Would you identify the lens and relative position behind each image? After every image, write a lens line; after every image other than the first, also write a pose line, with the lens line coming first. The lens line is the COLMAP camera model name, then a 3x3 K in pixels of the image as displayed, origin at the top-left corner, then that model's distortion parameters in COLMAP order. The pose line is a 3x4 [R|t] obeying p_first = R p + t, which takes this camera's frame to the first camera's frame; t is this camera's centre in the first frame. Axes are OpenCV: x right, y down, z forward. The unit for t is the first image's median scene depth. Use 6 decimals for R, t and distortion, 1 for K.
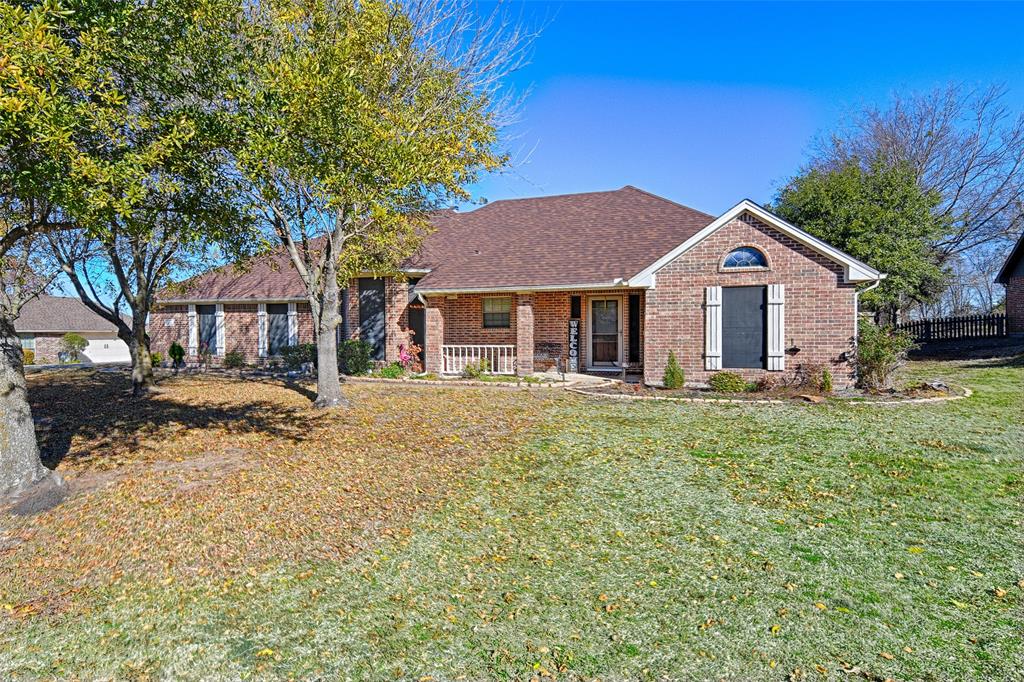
lens RADIAL K [[424.5, 0, 519.0], [0, 424.5, 339.7], [0, 0, 1]] dist [0.009294, -0.000869]
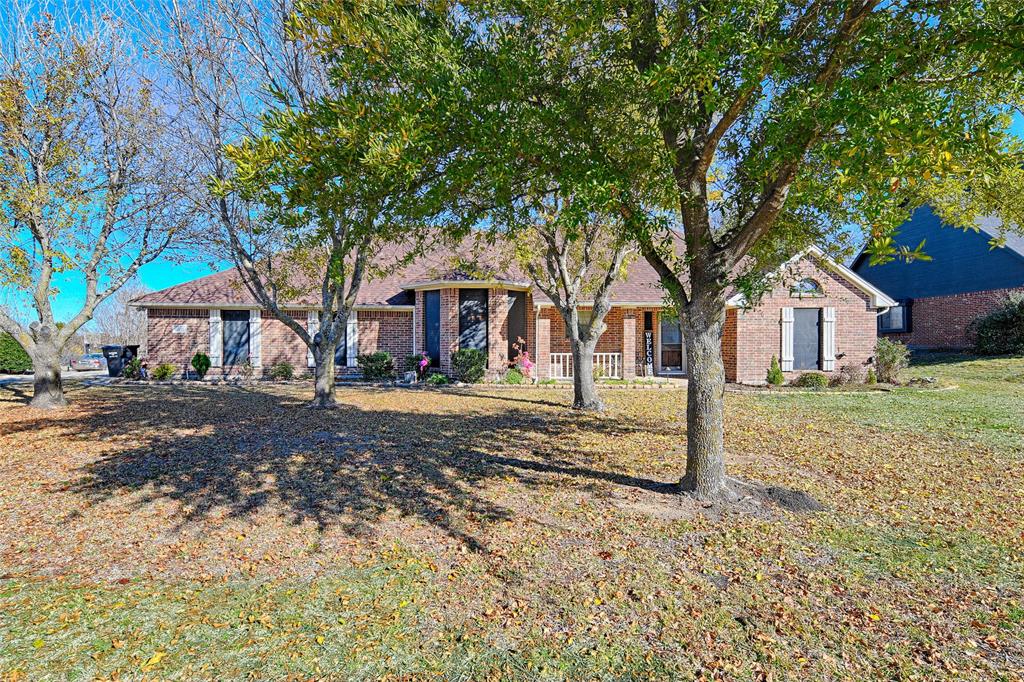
lens RADIAL K [[424.5, 0, 513.1], [0, 424.5, 342.7], [0, 0, 1]] dist [0.009294, -0.000869]
pose [[0.960701, 0.003572, 0.277563, -0.541106], [0.001186, 0.999855, -0.016973, 0.003690], [-0.277583, 0.016635, 0.960558, -0.018455]]
